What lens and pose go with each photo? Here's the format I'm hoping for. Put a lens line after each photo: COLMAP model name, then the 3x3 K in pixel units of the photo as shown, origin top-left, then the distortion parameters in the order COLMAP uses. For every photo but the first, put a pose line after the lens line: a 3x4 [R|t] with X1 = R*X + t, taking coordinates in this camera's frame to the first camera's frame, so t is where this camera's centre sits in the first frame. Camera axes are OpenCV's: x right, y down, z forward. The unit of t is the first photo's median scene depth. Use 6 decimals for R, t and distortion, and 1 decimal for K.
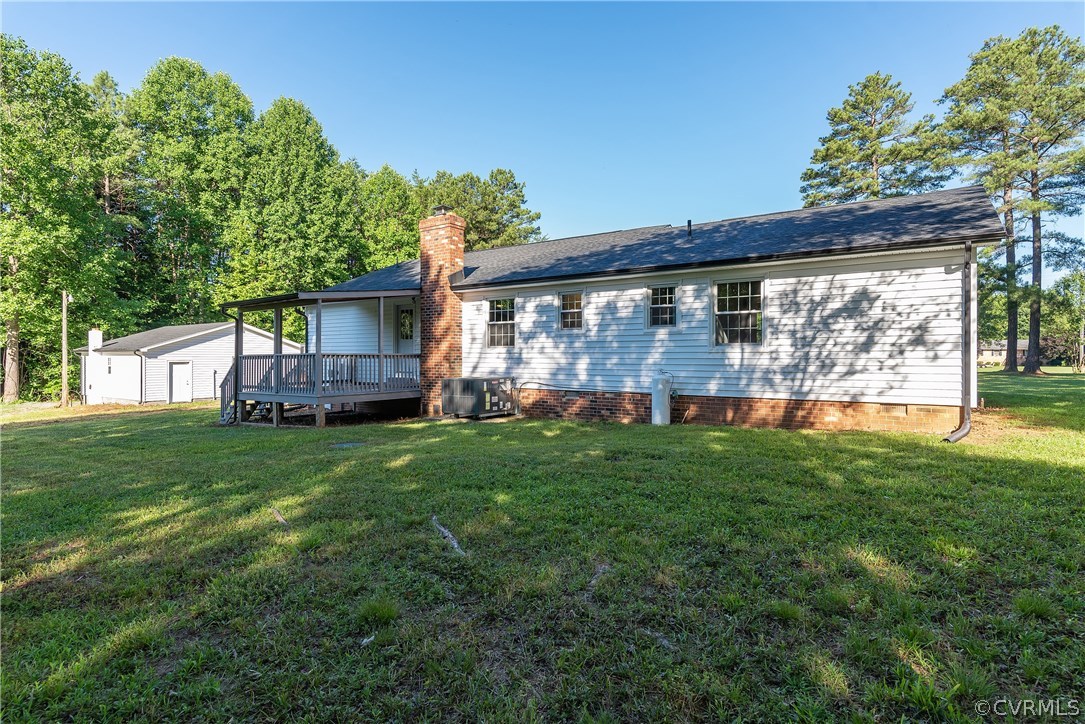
lens RADIAL K [[558.0, 0, 542.5], [0, 558.0, 362.0], [0, 0, 1]] dist [-0.002657, -0.000191]
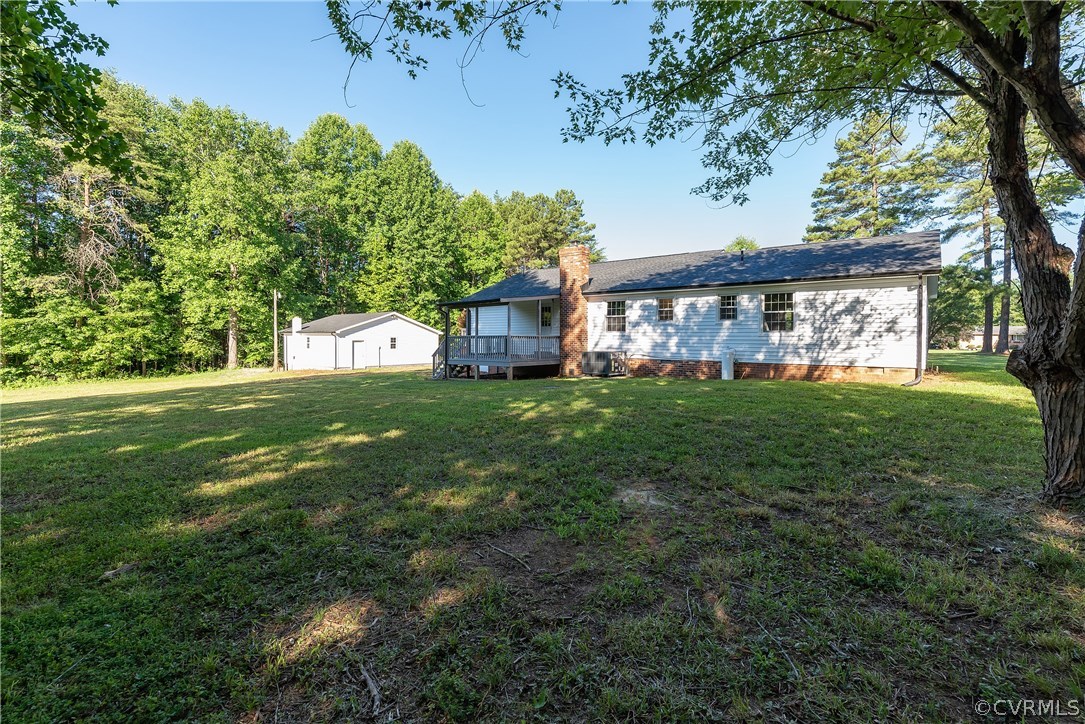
lens RADIAL K [[473.7, 0, 542.1], [0, 473.7, 343.6], [0, 0, 1]] dist [0.001833, -0.000030]
pose [[0.996969, 0.006236, -0.077548, -0.173334], [-0.006113, 0.999980, 0.001831, 0.005671], [0.077558, -0.001352, 0.996987, -0.333234]]
